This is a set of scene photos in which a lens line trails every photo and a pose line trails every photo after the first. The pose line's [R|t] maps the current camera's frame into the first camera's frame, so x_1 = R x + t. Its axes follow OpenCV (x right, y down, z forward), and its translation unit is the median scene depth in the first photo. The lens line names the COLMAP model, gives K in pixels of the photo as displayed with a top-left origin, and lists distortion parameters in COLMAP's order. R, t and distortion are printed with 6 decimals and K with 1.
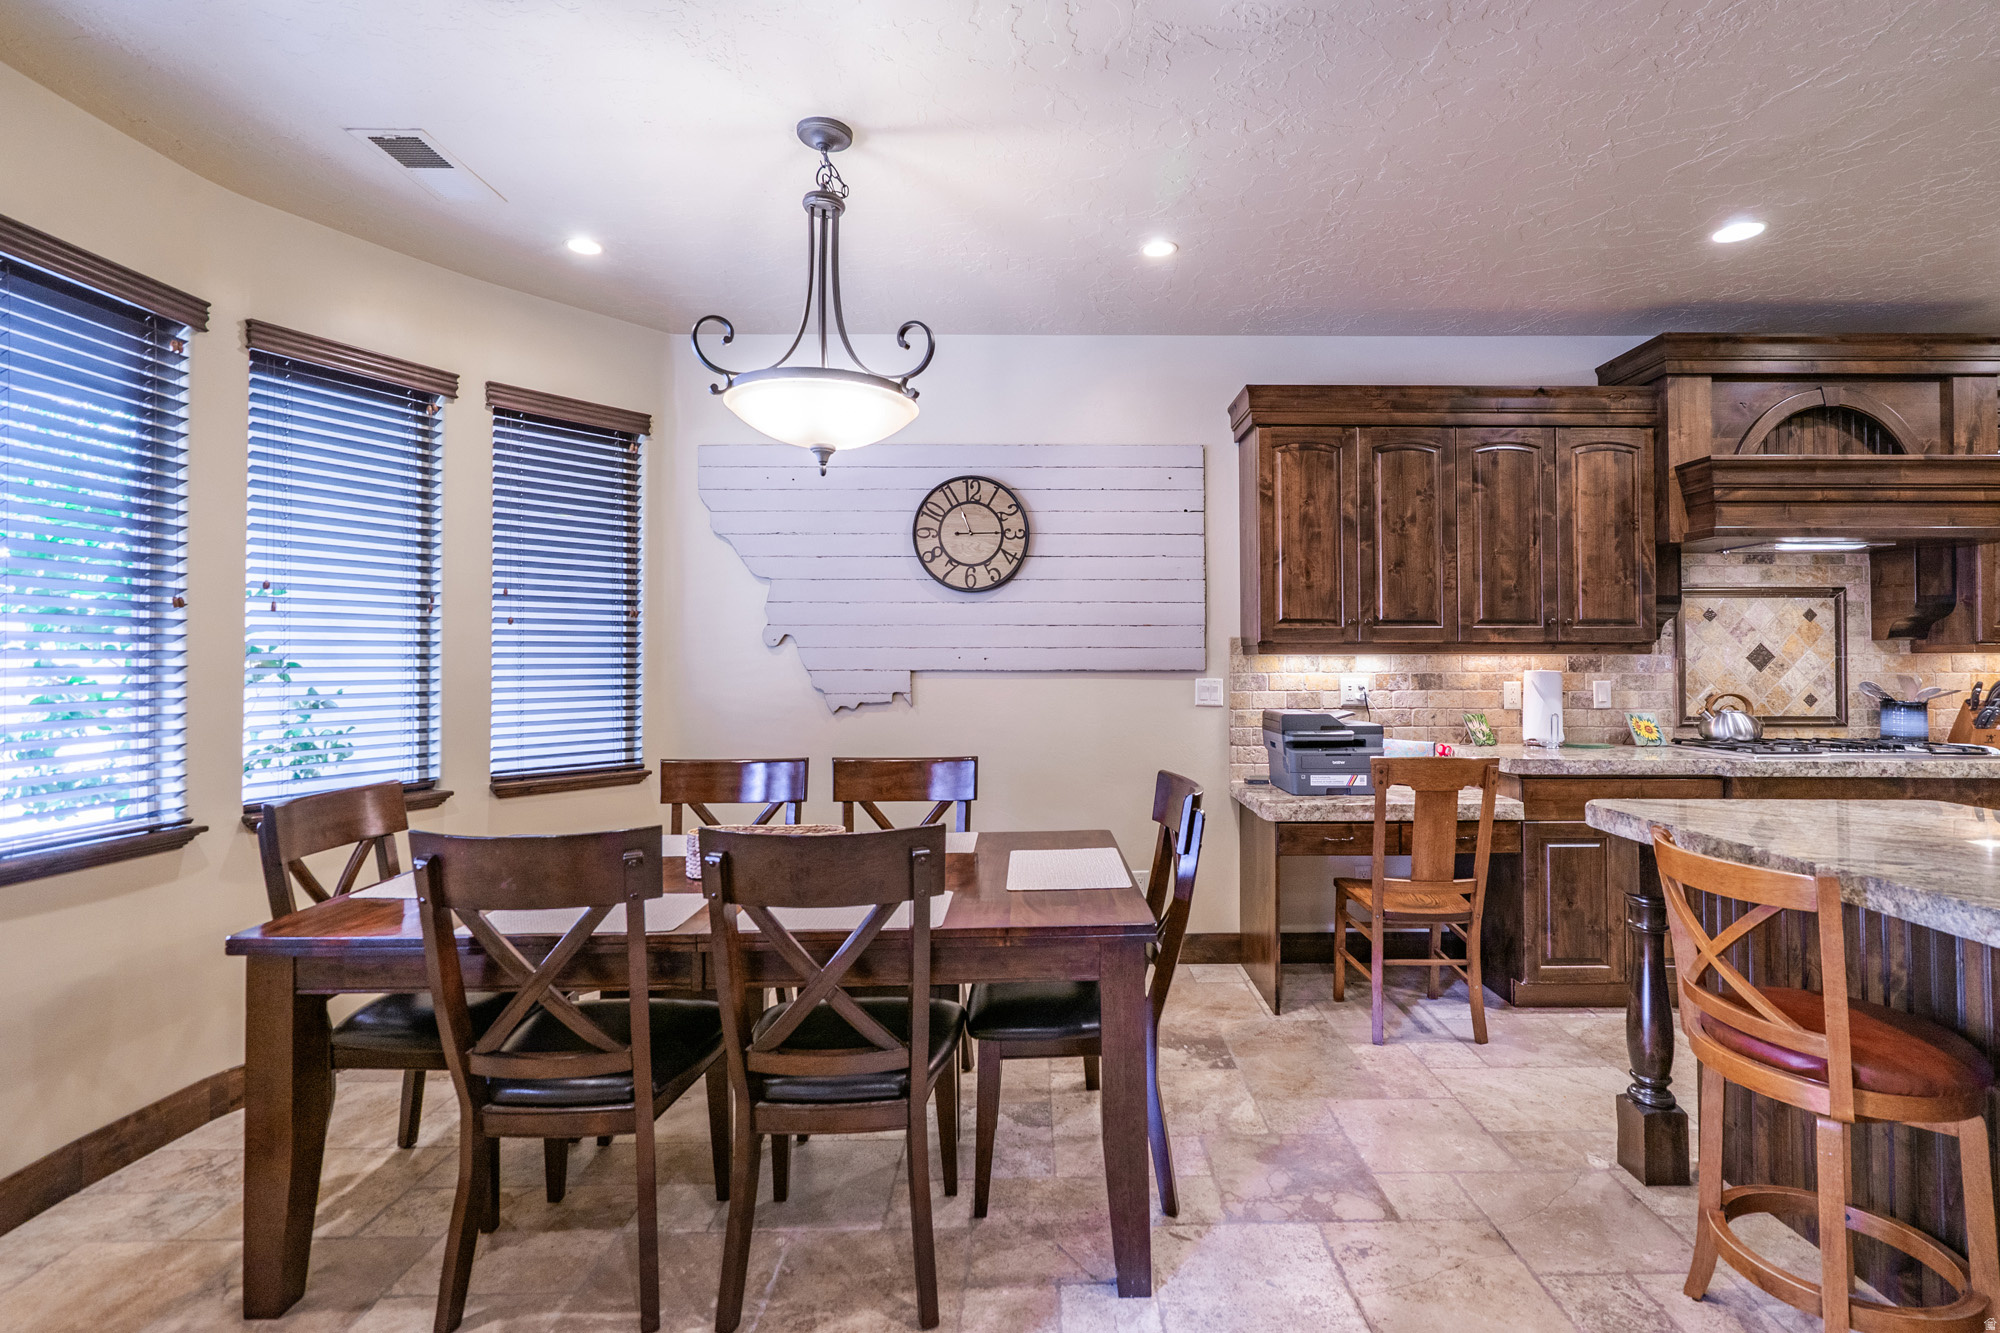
lens RADIAL K [[944.8, 0, 1043.1], [0, 944.8, 643.9], [0, 0, 1]] dist [-0.003551, 0.001417]
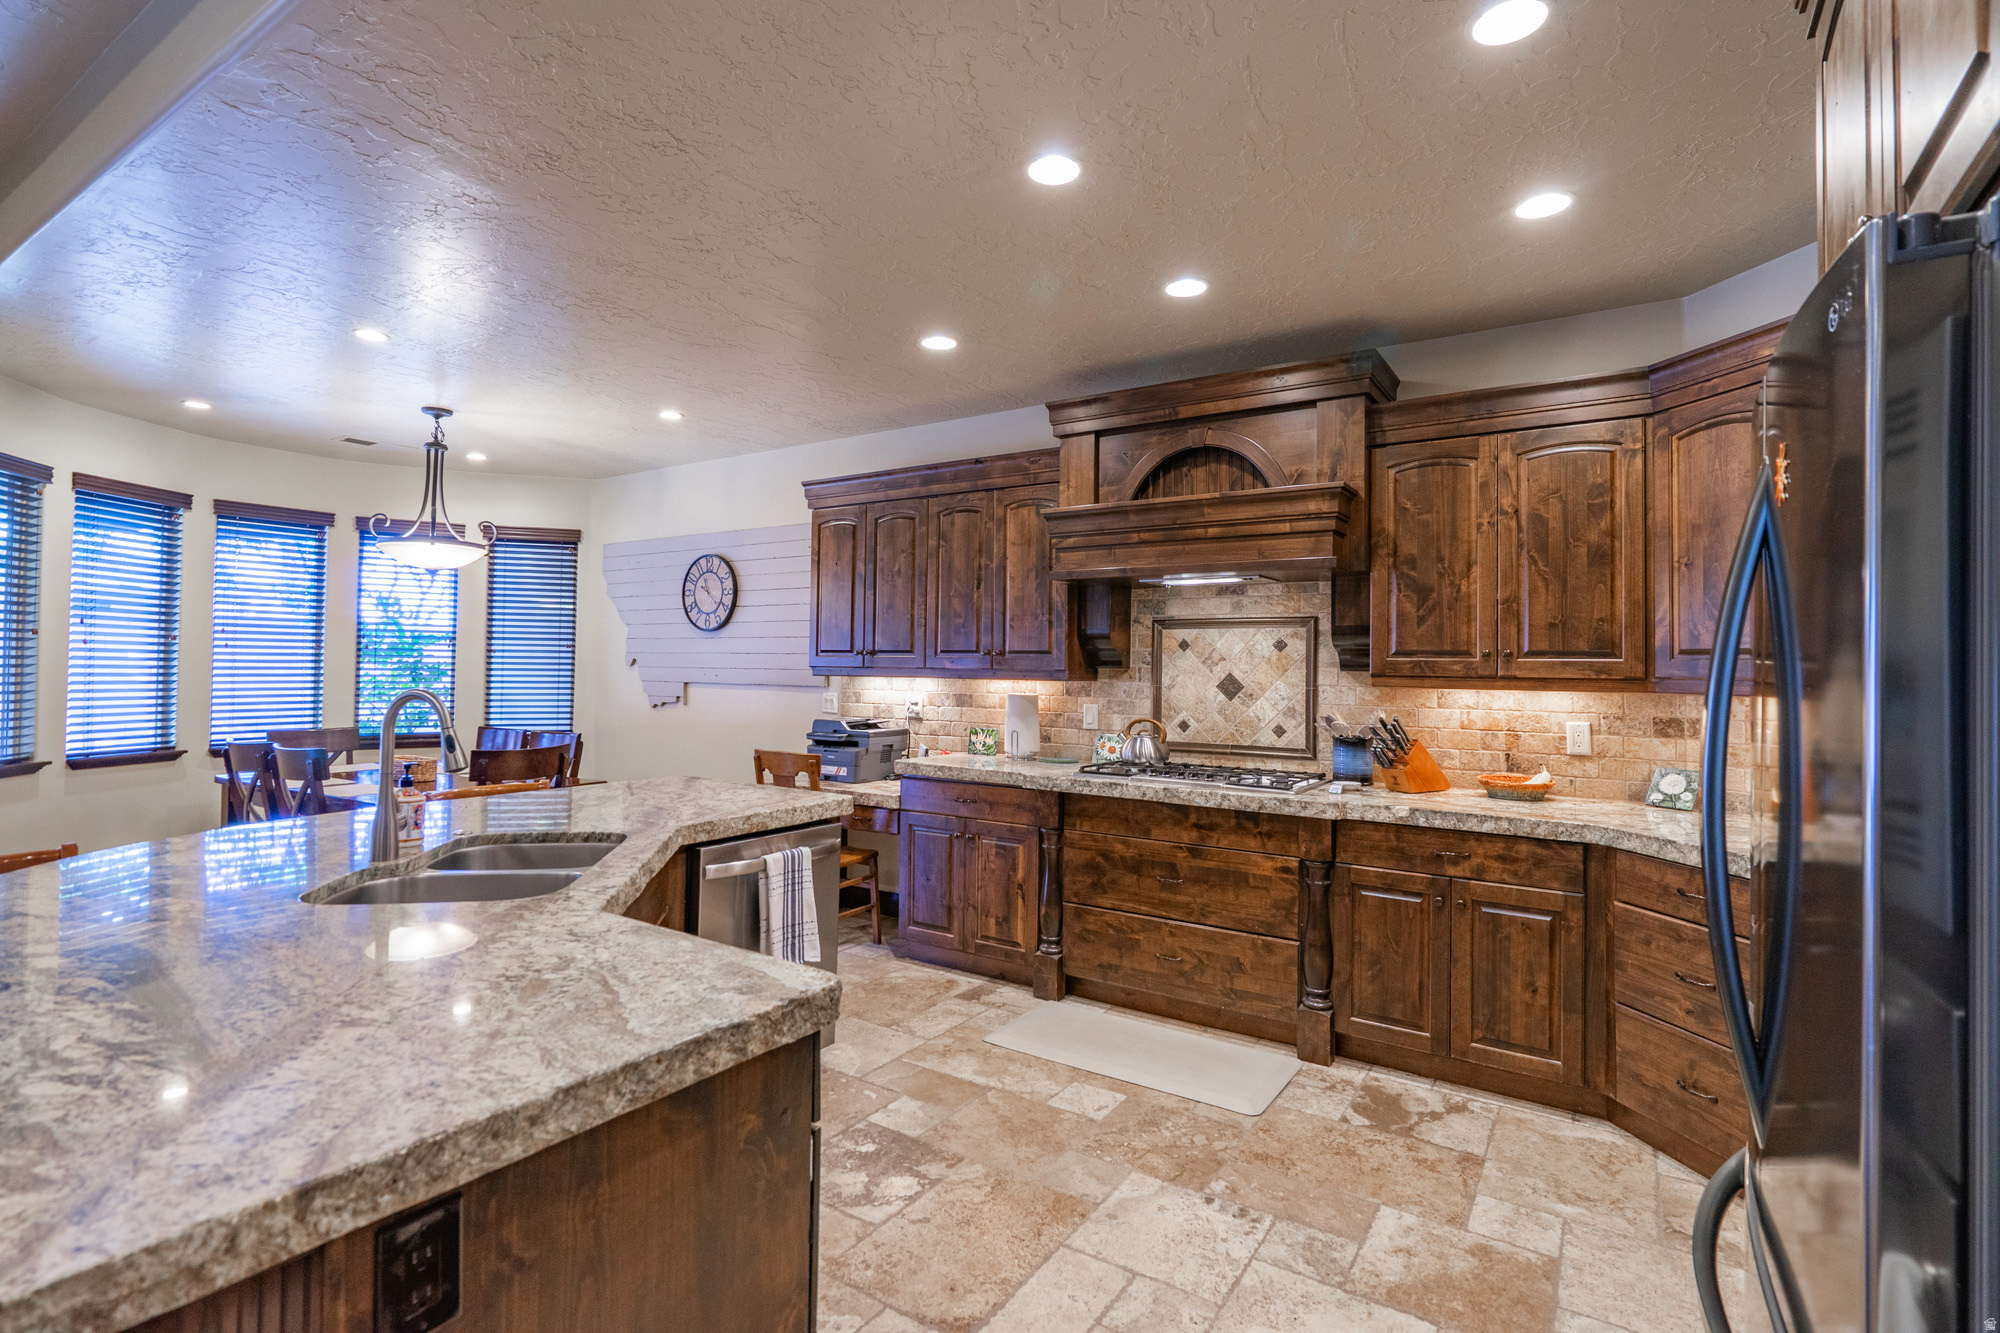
lens RADIAL K [[944.8, 0, 994.3], [0, 944.8, 644.8], [0, 0, 1]] dist [-0.003551, 0.001417]
pose [[0.828659, -0.002199, -0.559749, 1.150725], [-0.004436, 0.999935, -0.010495, -0.019733], [0.559736, 0.011180, 0.828596, 0.009538]]
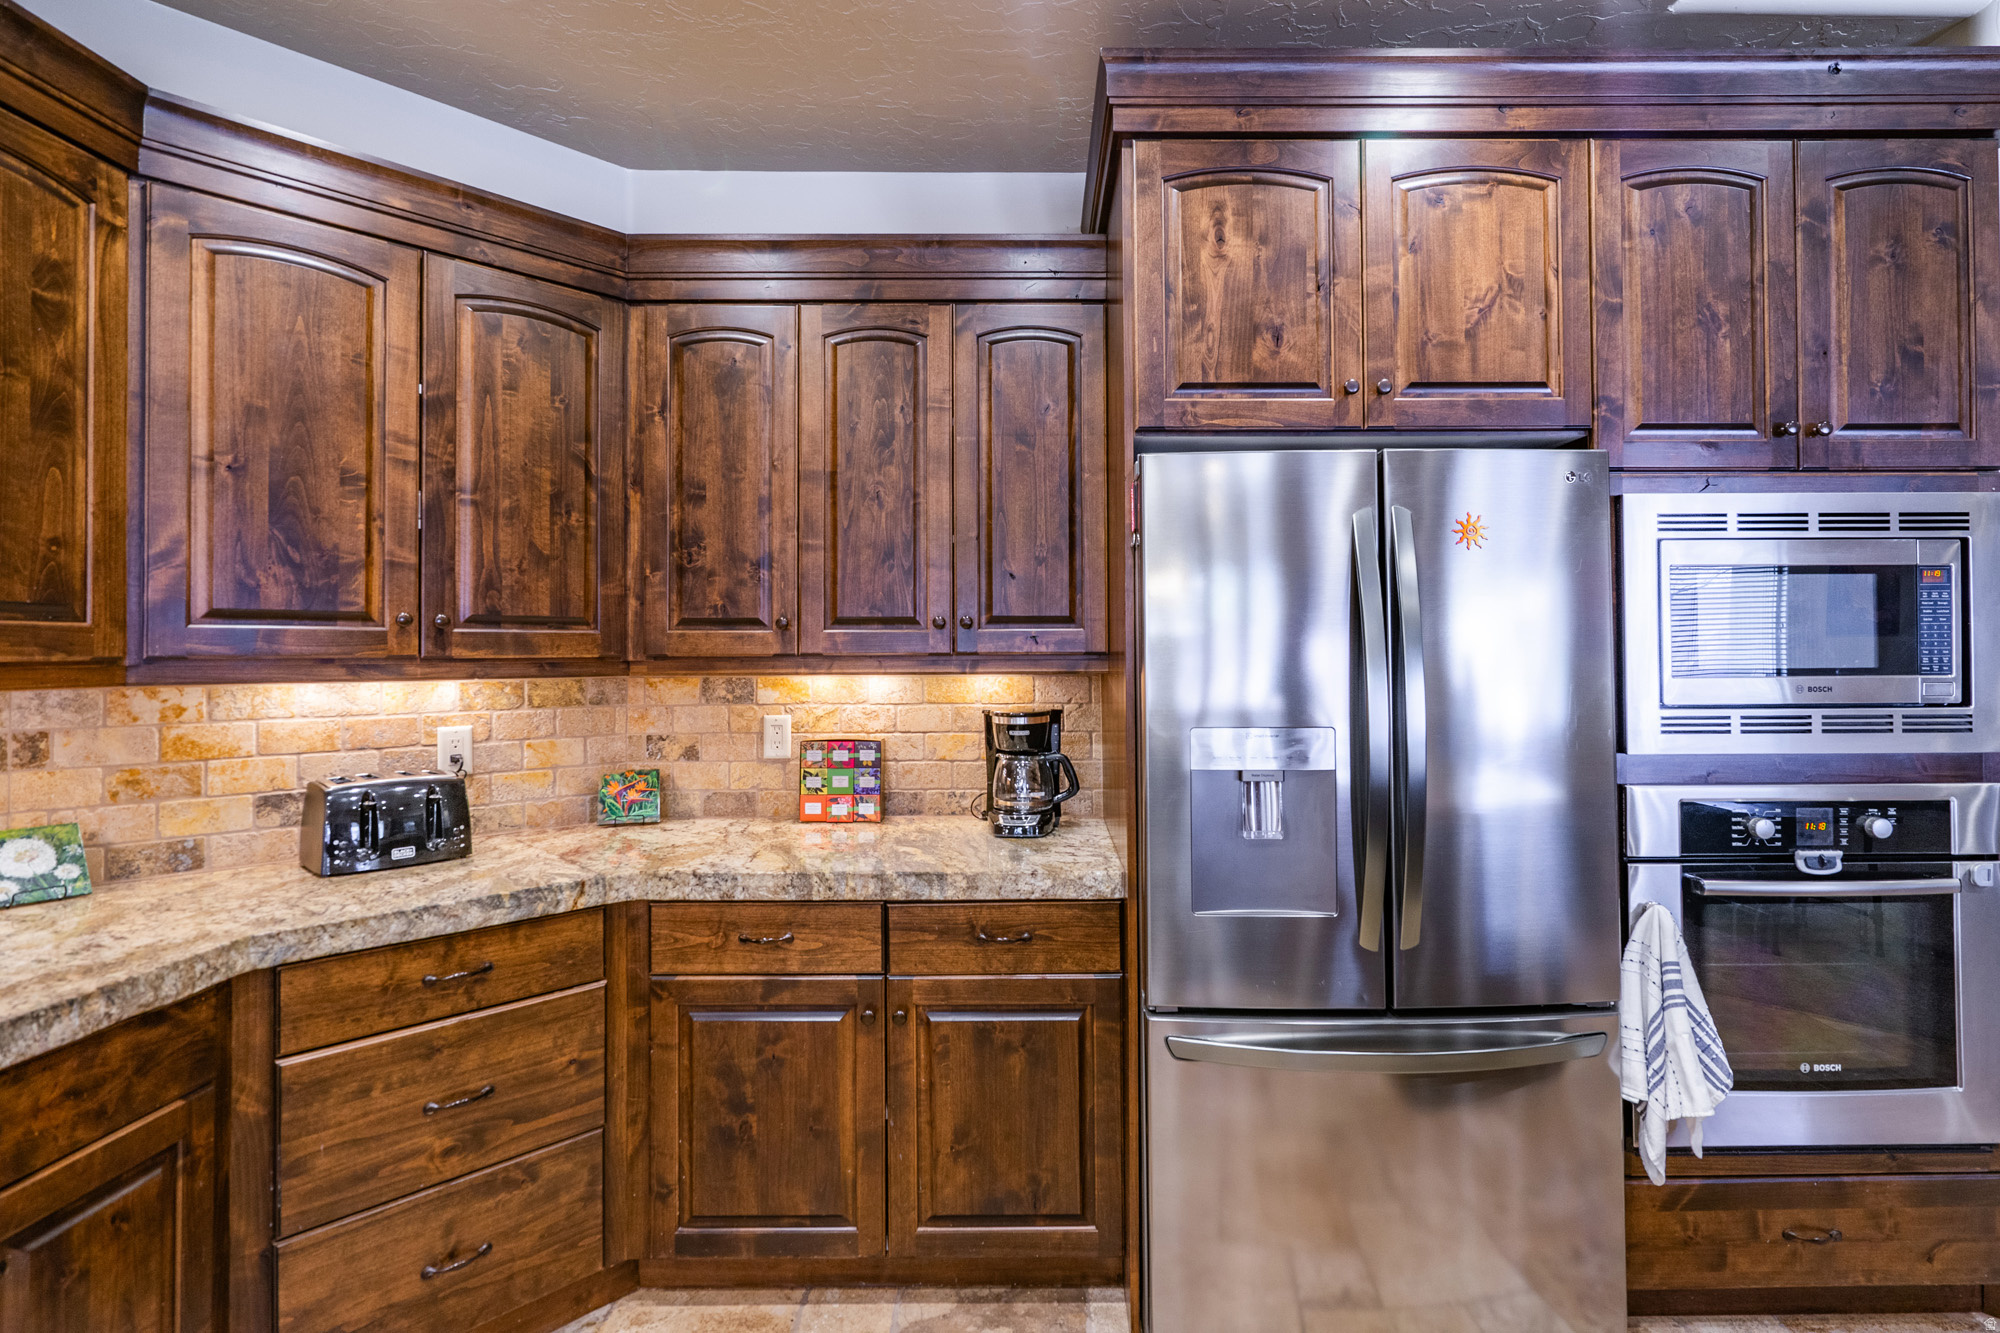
lens RADIAL K [[944.8, 0, 1032.5], [0, 944.8, 641.4], [0, 0, 1]] dist [-0.003551, 0.001417]
pose [[0.003589, 0.012830, 0.999911, 0.745520], [-0.008108, 0.999885, -0.012800, -0.008572], [-0.999961, -0.008062, 0.003693, 0.547810]]
